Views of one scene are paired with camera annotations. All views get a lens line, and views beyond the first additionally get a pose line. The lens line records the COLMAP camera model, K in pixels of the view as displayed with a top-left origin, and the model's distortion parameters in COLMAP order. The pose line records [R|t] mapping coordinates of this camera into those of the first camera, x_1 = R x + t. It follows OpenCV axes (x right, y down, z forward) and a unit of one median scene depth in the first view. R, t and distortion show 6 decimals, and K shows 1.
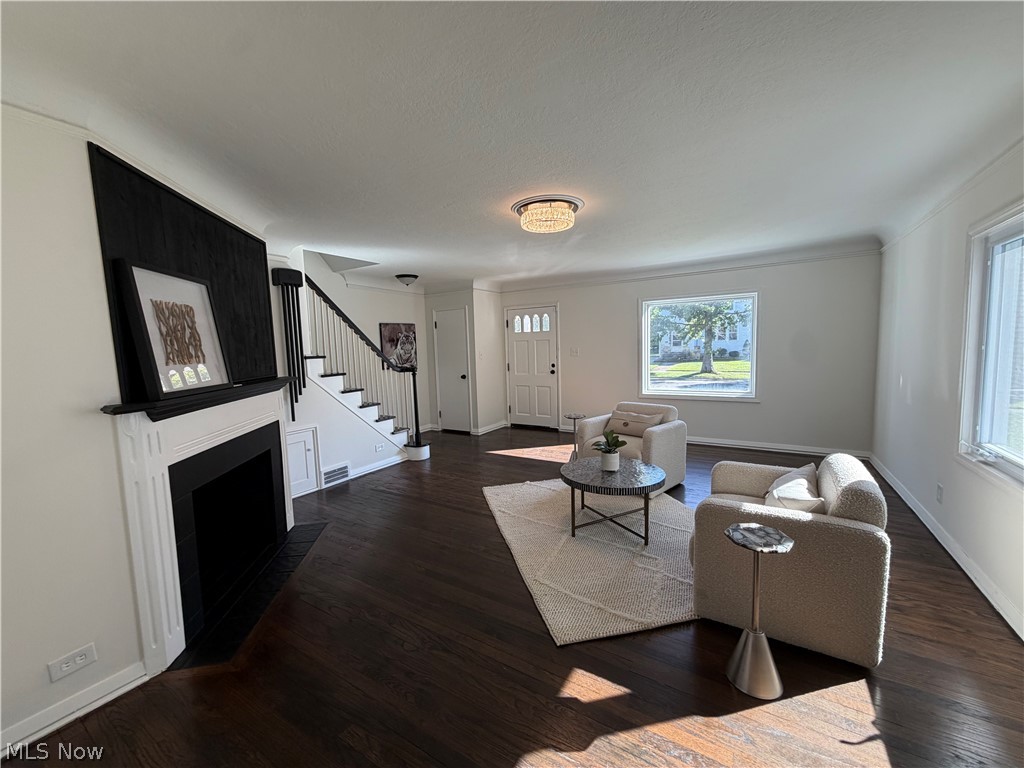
lens RADIAL K [[410.1, 0, 510.7], [0, 410.1, 385.0], [0, 0, 1]] dist [-0.005333, 0.000675]
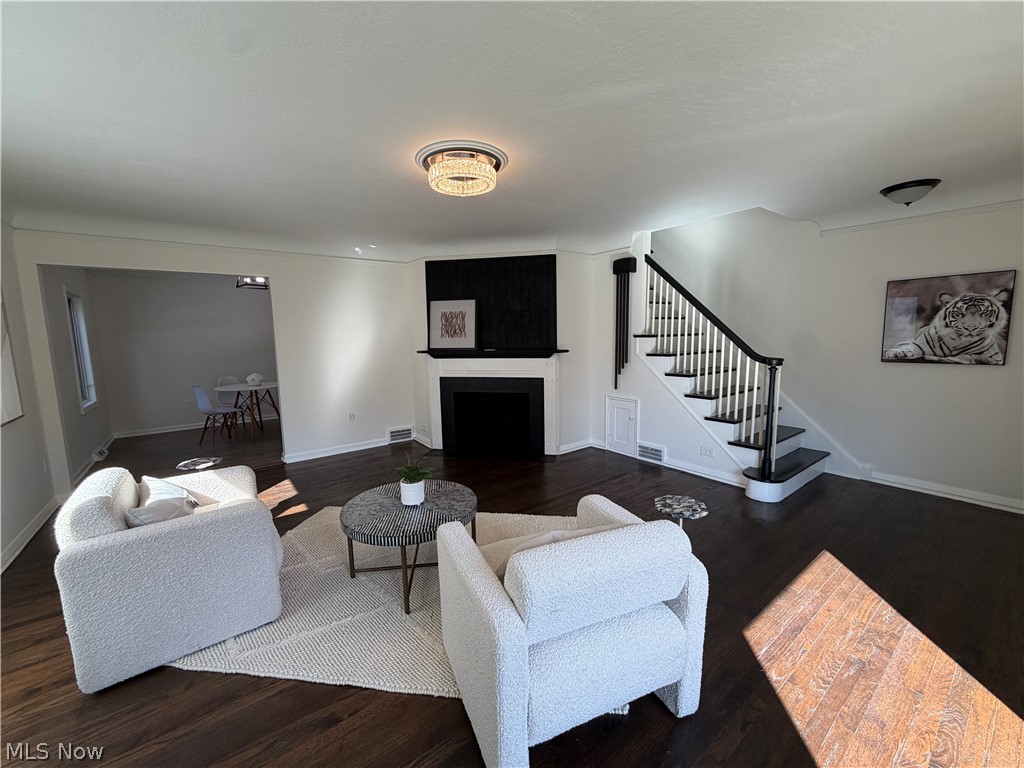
lens RADIAL K [[410.1, 0, 509.9], [0, 410.1, 384.8], [0, 0, 1]] dist [-0.005333, 0.000675]
pose [[-0.362040, 0.160515, -0.918239, 0.691662], [-0.058757, 0.979174, 0.194334, -0.141118], [0.930309, 0.124310, -0.345068, 1.151982]]
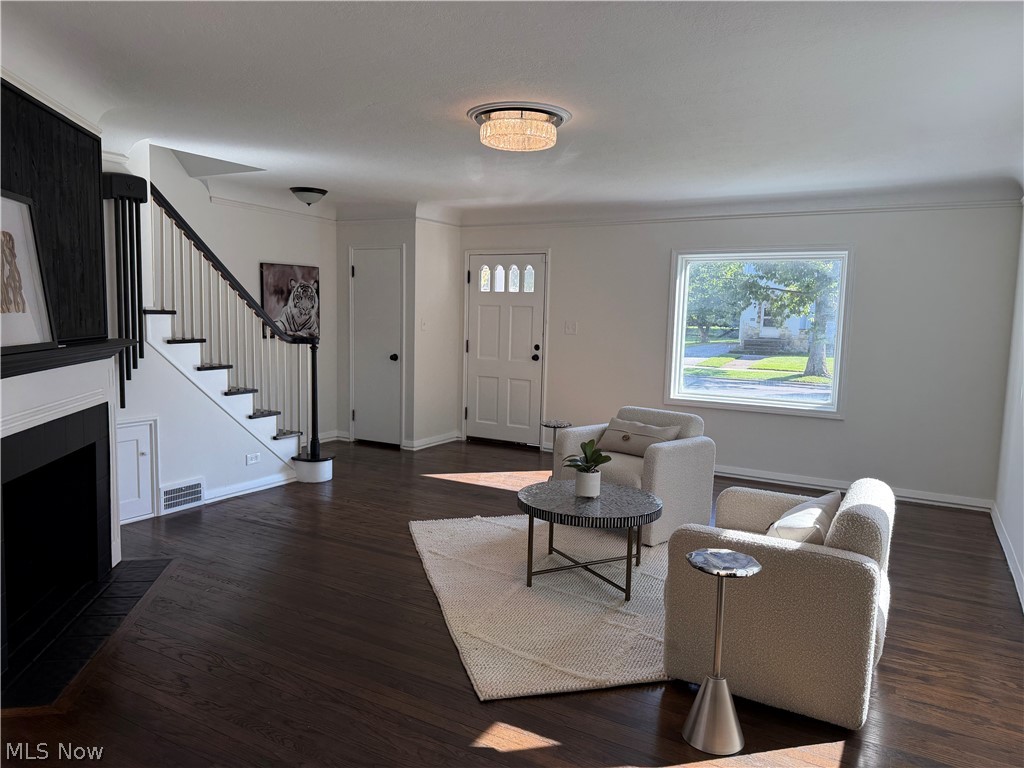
lens RADIAL K [[721.3, 0, 517.7], [0, 721.3, 389.6], [0, 0, 1]] dist [0.045471, -0.061505]
pose [[0.997533, 0.053095, 0.045928, 0.044324], [-0.053652, 0.998499, 0.010981, 0.012741], [-0.045276, -0.013418, 0.998884, -0.189871]]
